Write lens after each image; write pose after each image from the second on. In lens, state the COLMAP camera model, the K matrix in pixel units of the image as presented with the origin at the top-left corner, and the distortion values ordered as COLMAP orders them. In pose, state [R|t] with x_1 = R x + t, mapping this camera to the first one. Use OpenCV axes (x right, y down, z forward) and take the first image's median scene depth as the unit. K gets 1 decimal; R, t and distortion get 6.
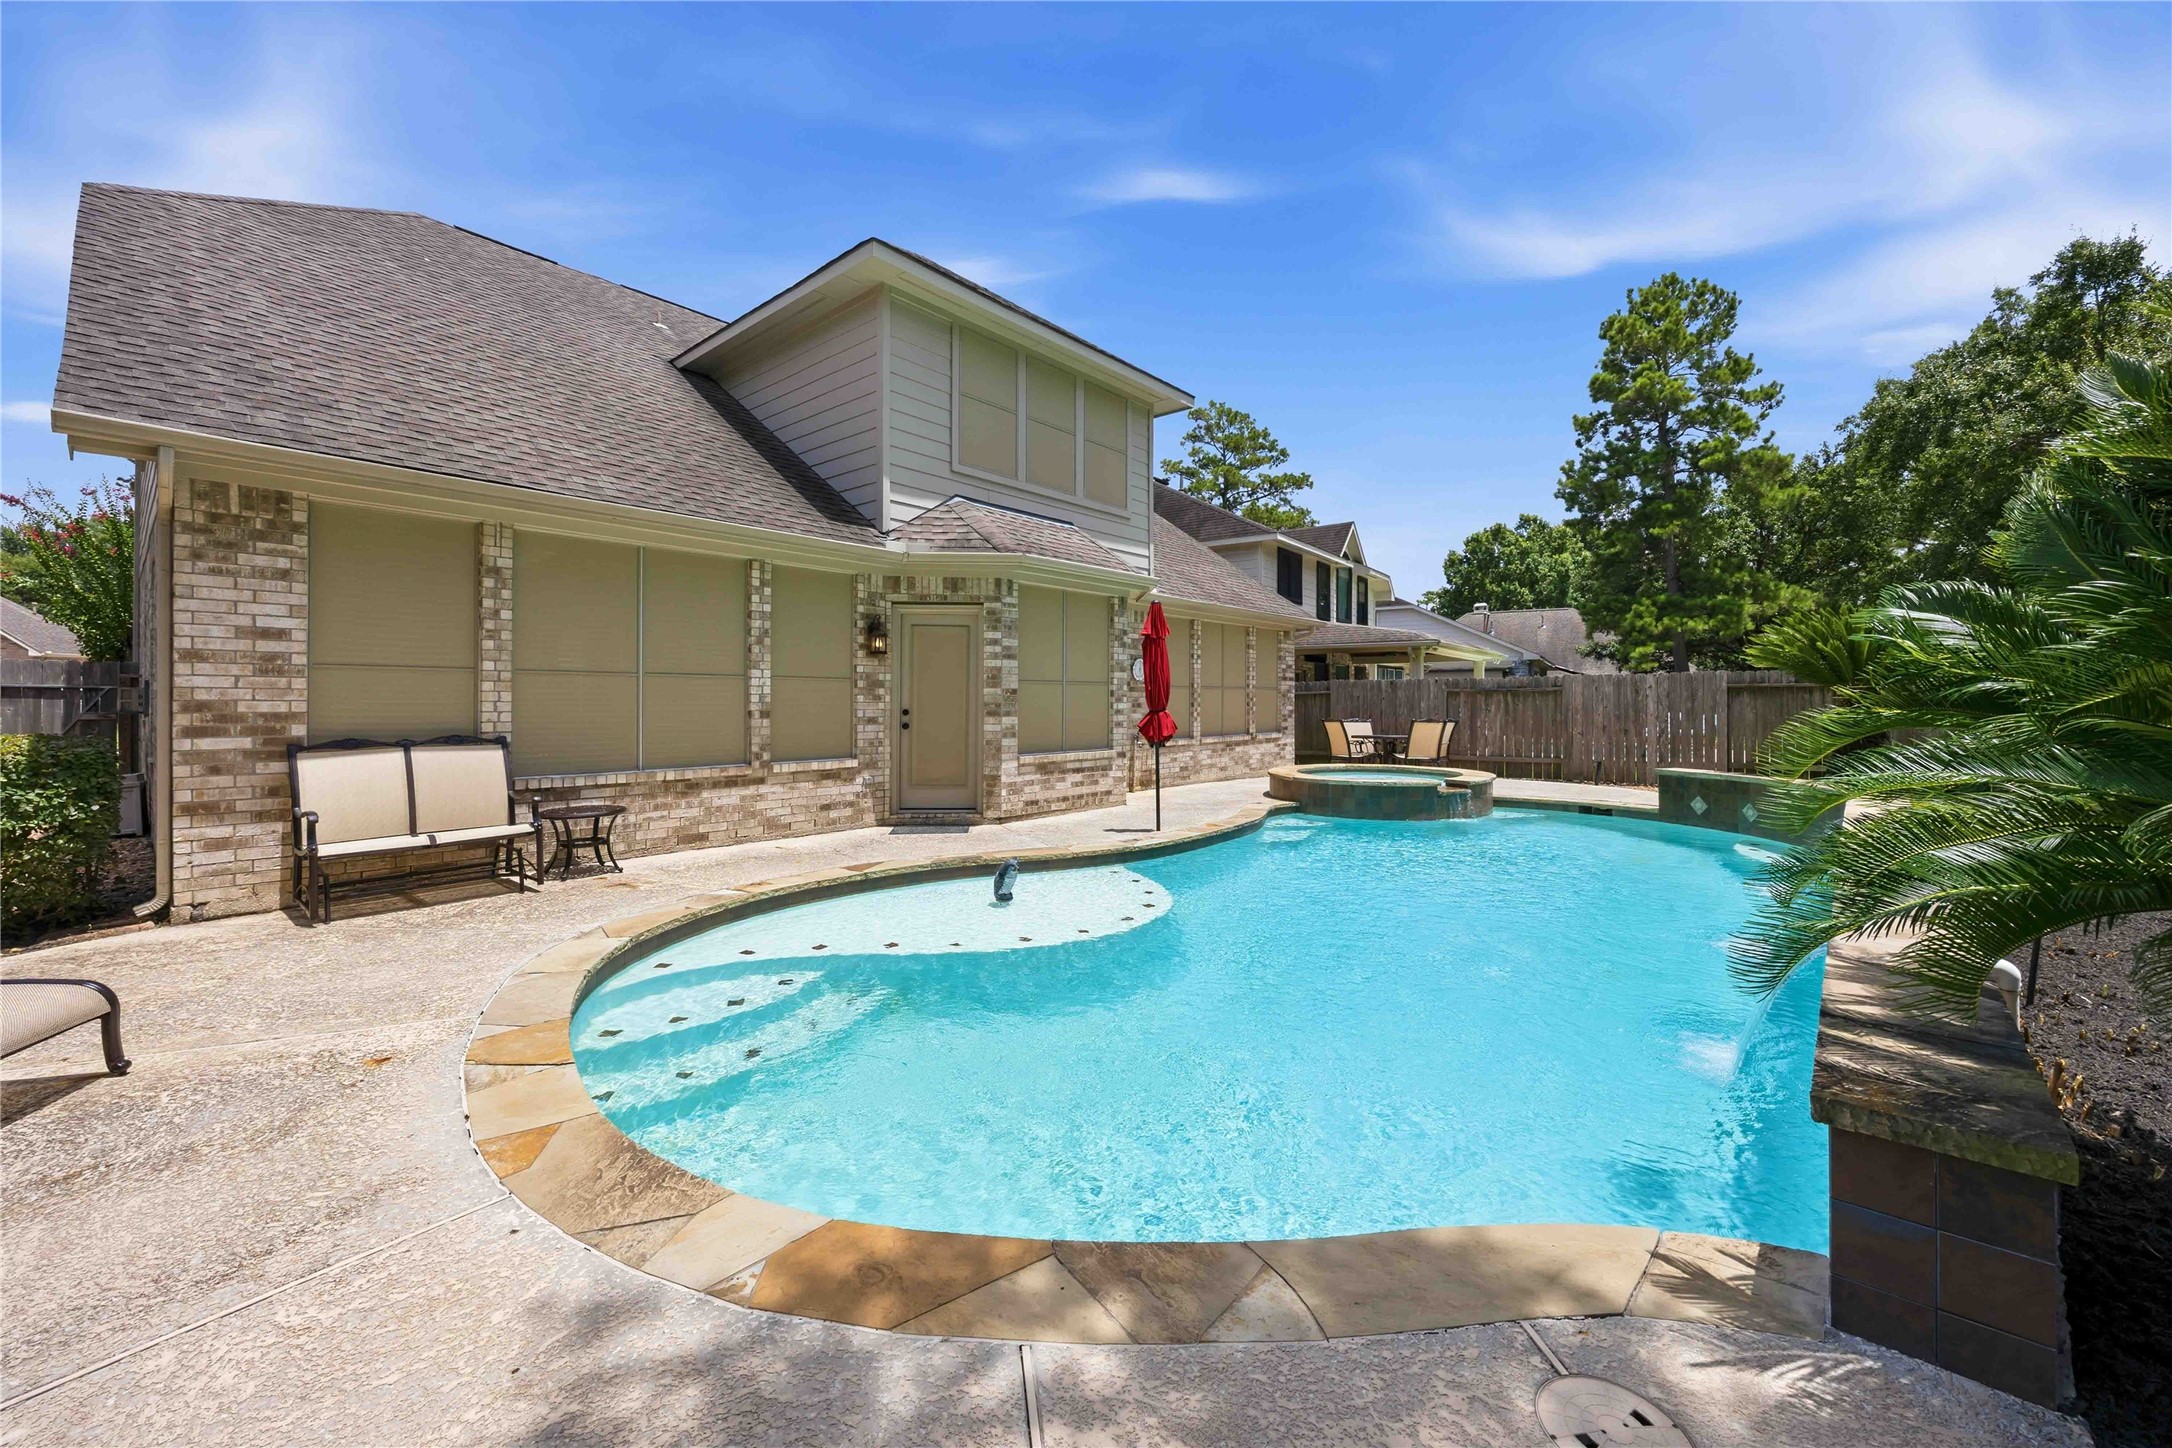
lens RADIAL K [[845.9, 0, 1123.7], [0, 845.9, 689.3], [0, 0, 1]] dist [0.013511, 0.000178]
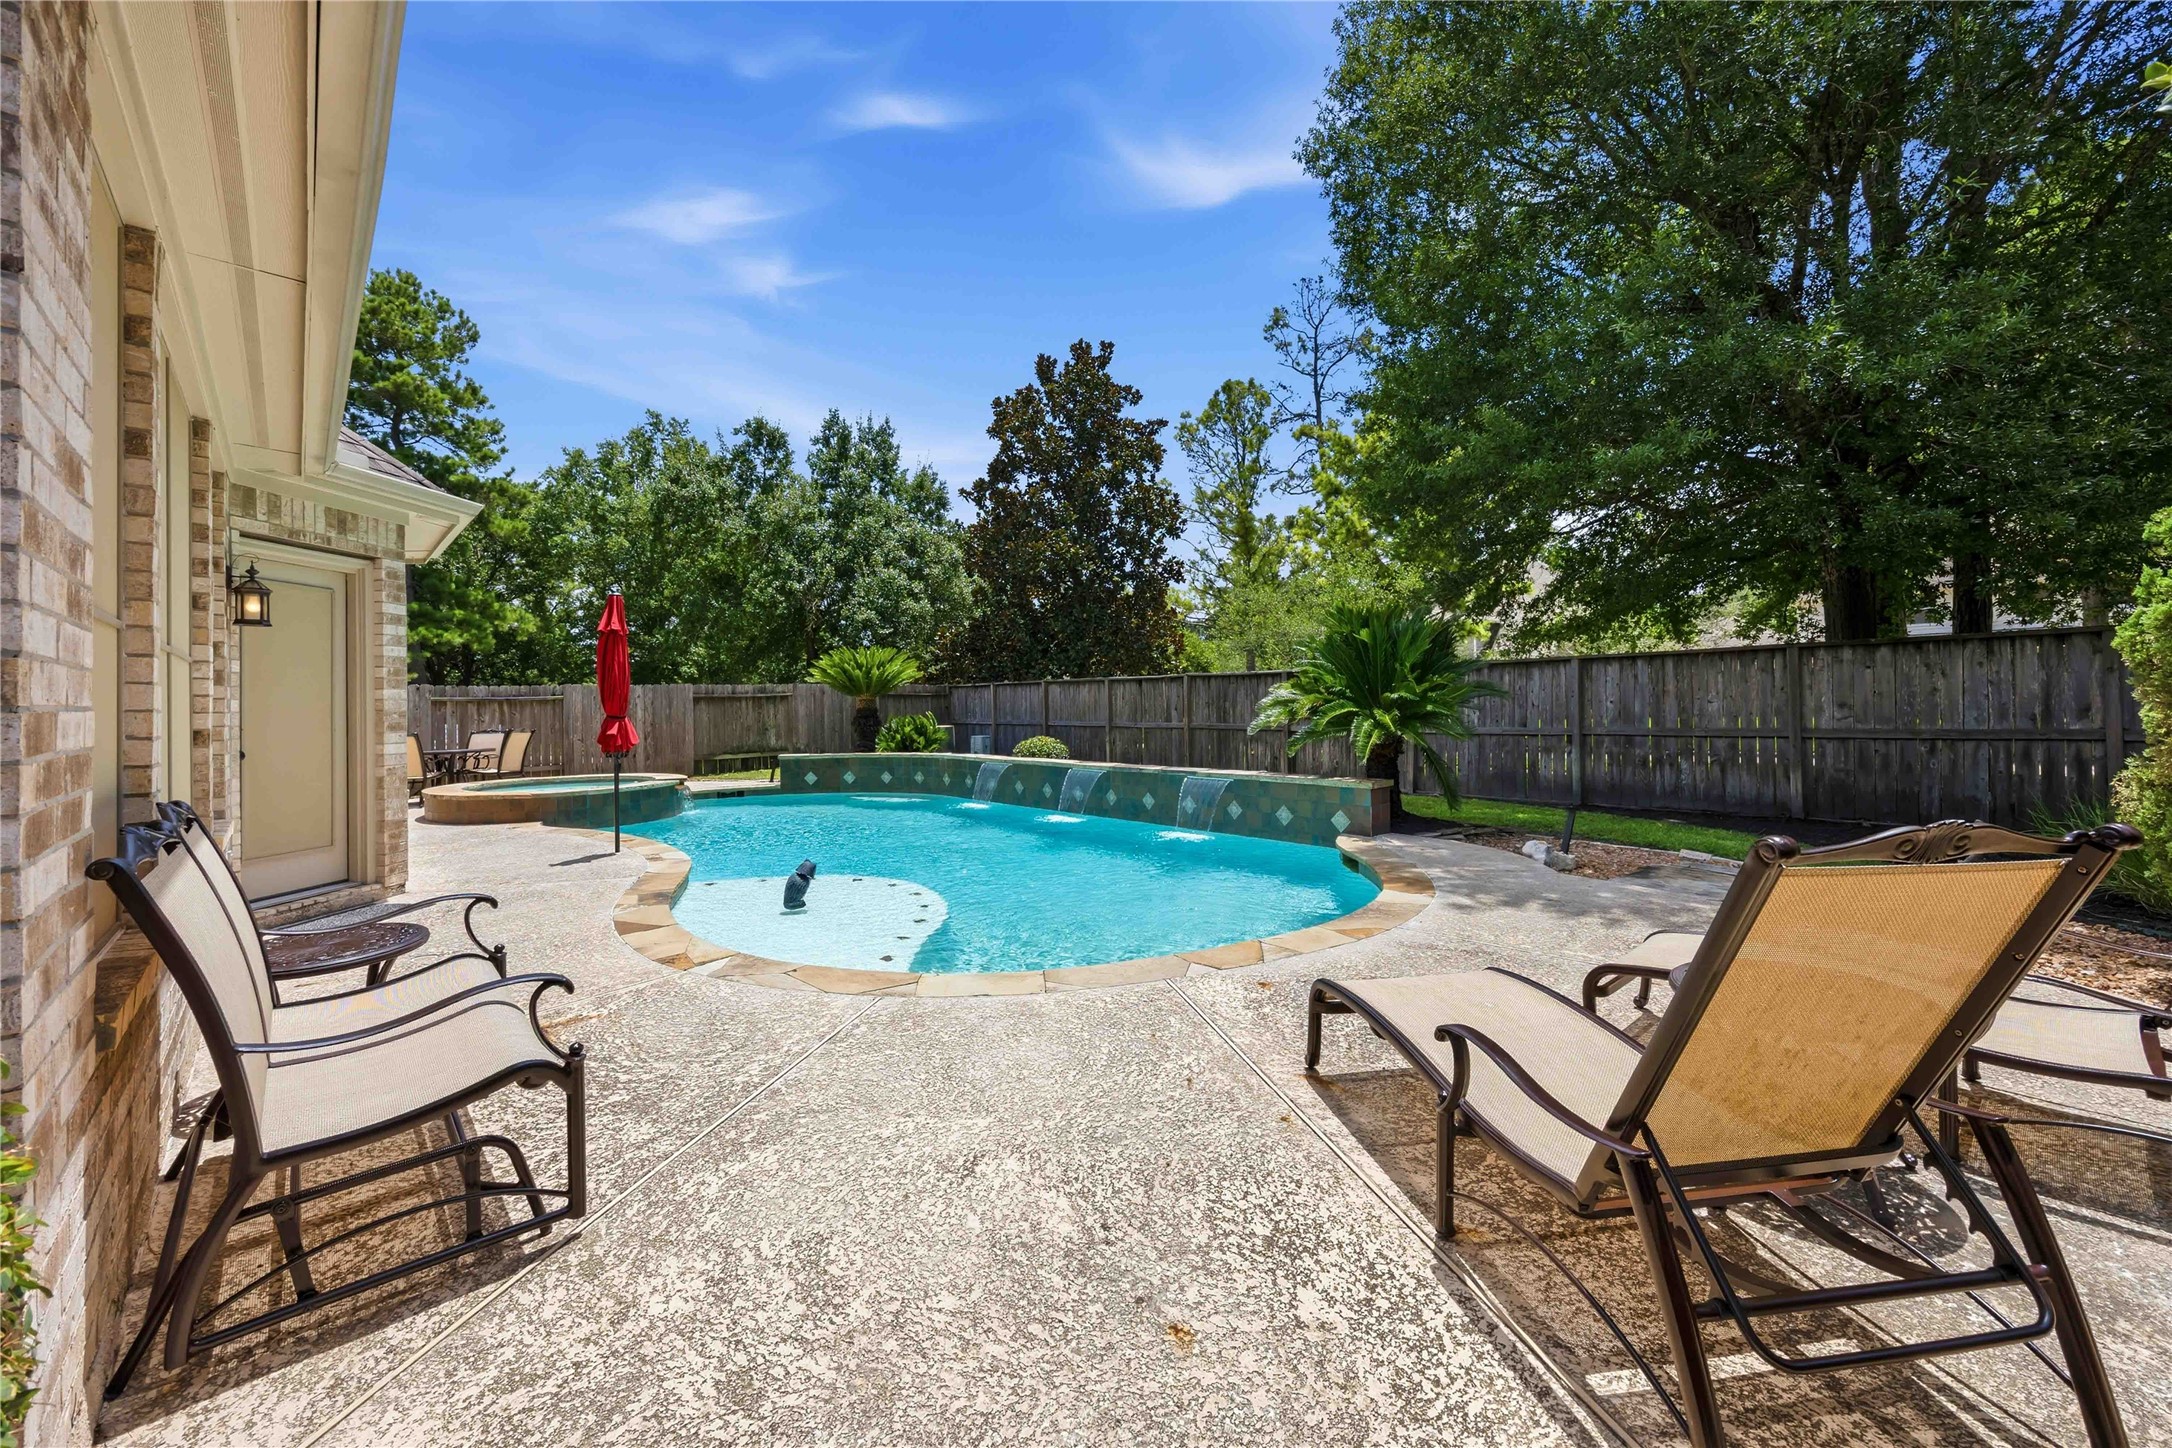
lens RADIAL K [[845.9, 0, 1080.3], [0, 845.9, 709.4], [0, 0, 1]] dist [0.013511, 0.000178]
pose [[0.148977, -0.009759, 0.988792, -0.609166], [0.003046, 0.999951, 0.009410, 0.007406], [-0.988836, 0.001610, 0.149000, 0.306221]]
